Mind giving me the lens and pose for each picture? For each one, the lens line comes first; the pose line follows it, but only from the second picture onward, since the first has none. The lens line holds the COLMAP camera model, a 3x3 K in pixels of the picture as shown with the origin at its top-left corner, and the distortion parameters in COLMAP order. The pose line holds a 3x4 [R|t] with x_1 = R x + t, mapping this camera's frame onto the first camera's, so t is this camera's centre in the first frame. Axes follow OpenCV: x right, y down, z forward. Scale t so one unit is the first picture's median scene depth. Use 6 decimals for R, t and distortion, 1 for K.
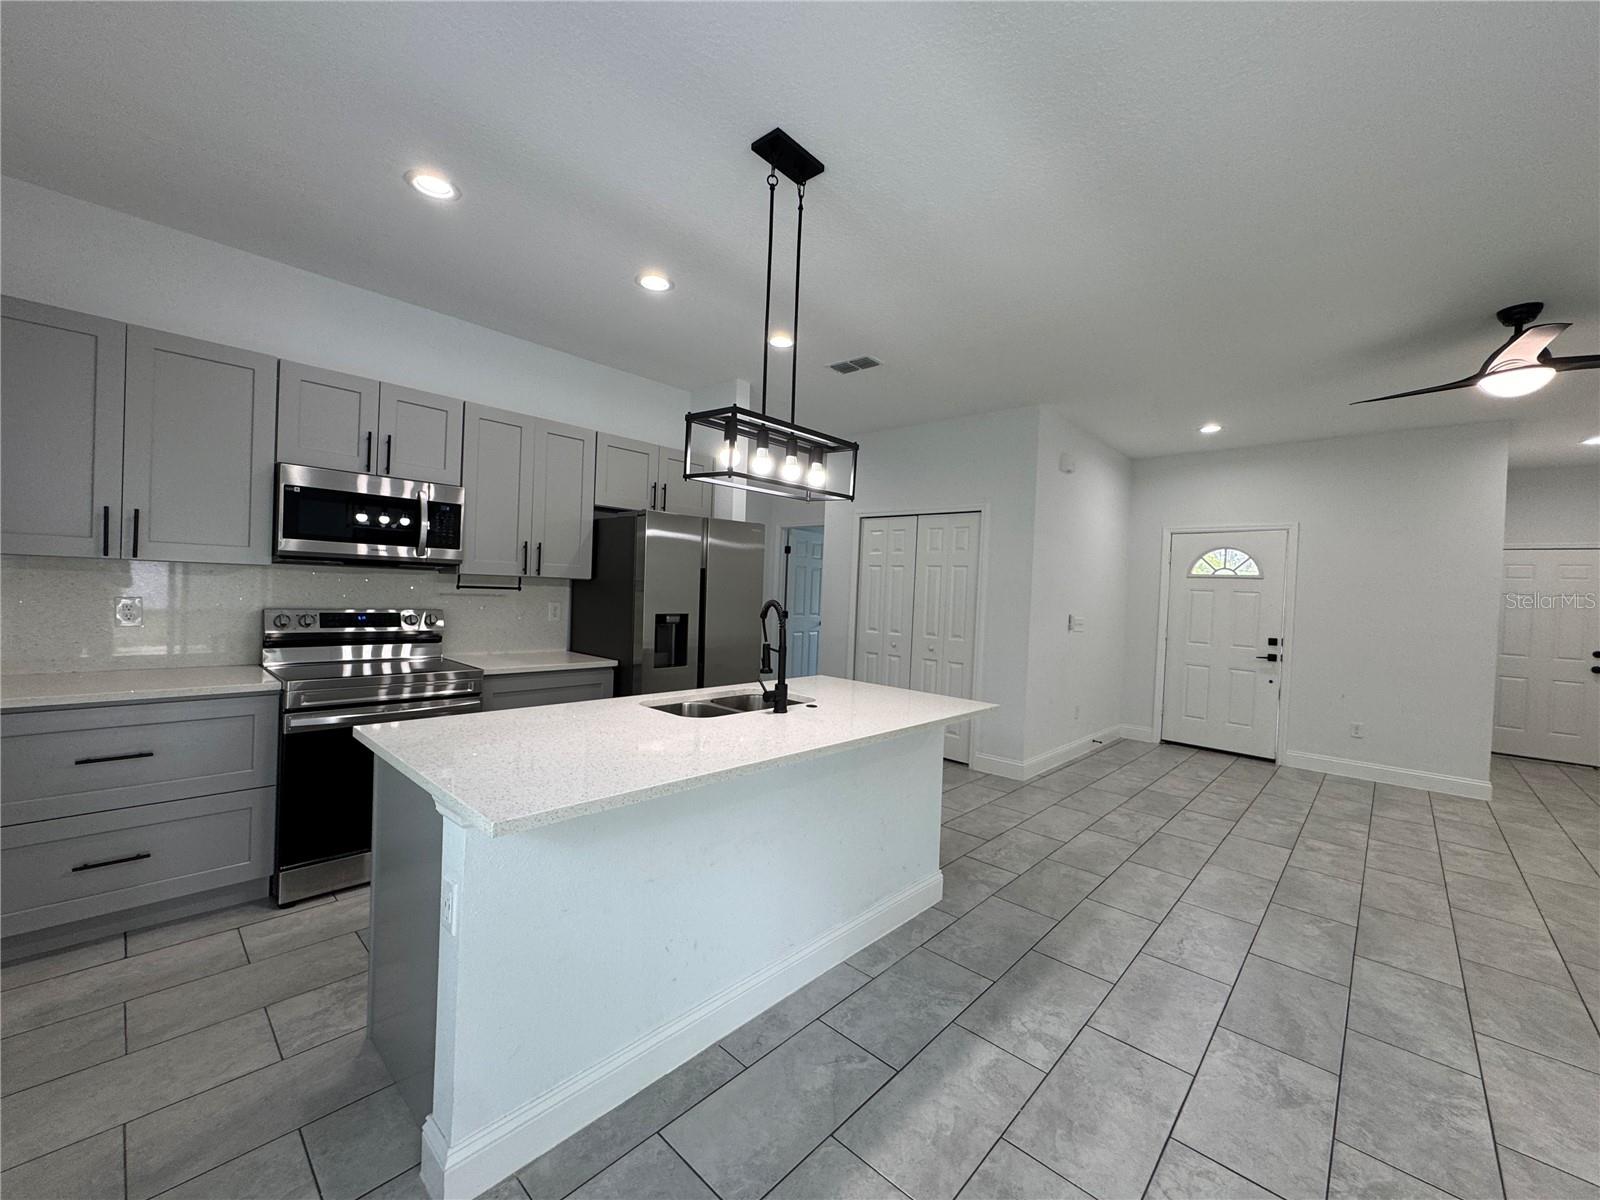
lens RADIAL K [[641.8, 0, 801.1], [0, 641.8, 599.2], [0, 0, 1]] dist [-0.001093, 0.000437]
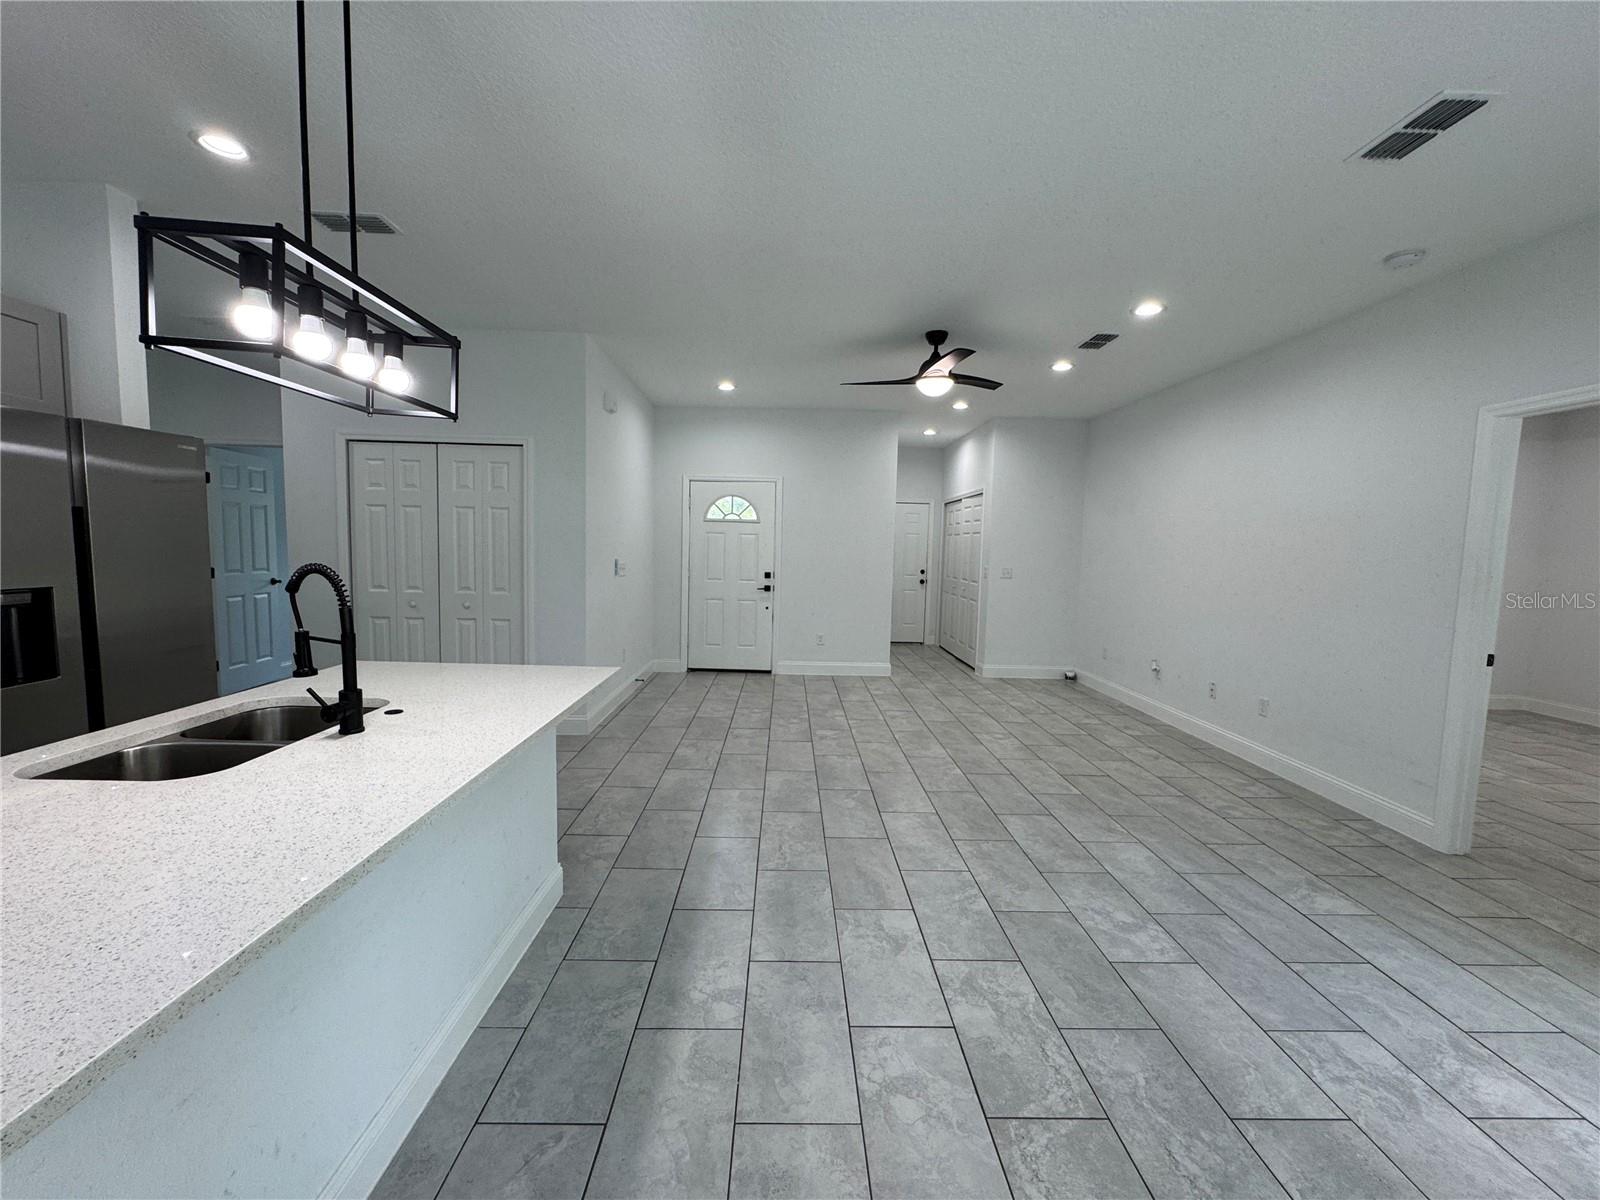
lens RADIAL K [[641.8, 0, 802.0], [0, 641.8, 598.6], [0, 0, 1]] dist [-0.001093, 0.000437]
pose [[0.716640, -0.080220, 0.692814, -0.119901], [0.015425, 0.994943, 0.099248, -0.016985], [-0.697272, -0.060439, 0.714254, 0.165770]]
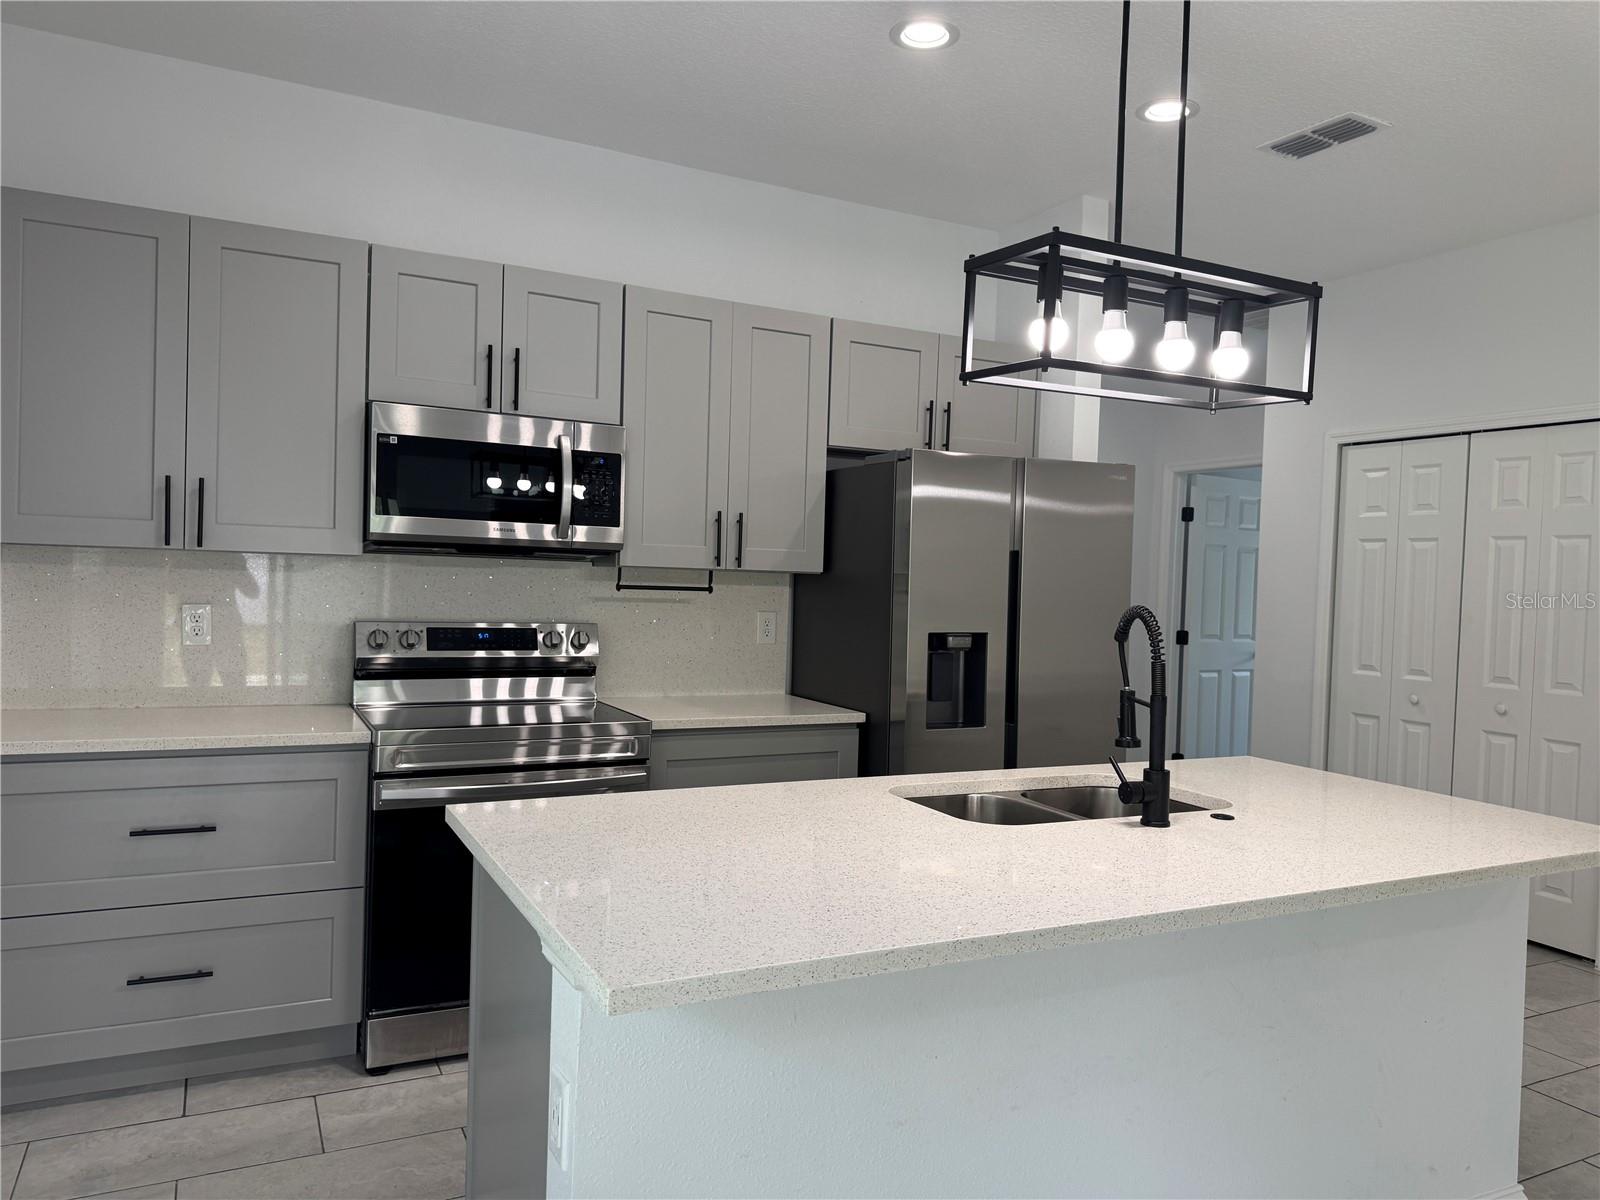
lens RADIAL K [[1125.1, 0, 810.1], [0, 1125.1, 608.3], [0, 0, 1]] dist [0.062474, -0.058936]
pose [[0.940335, -0.000773, -0.340250, 0.014010], [0.000334, 0.999999, -0.001348, 0.003640], [0.340251, 0.001154, 0.940334, 0.042793]]
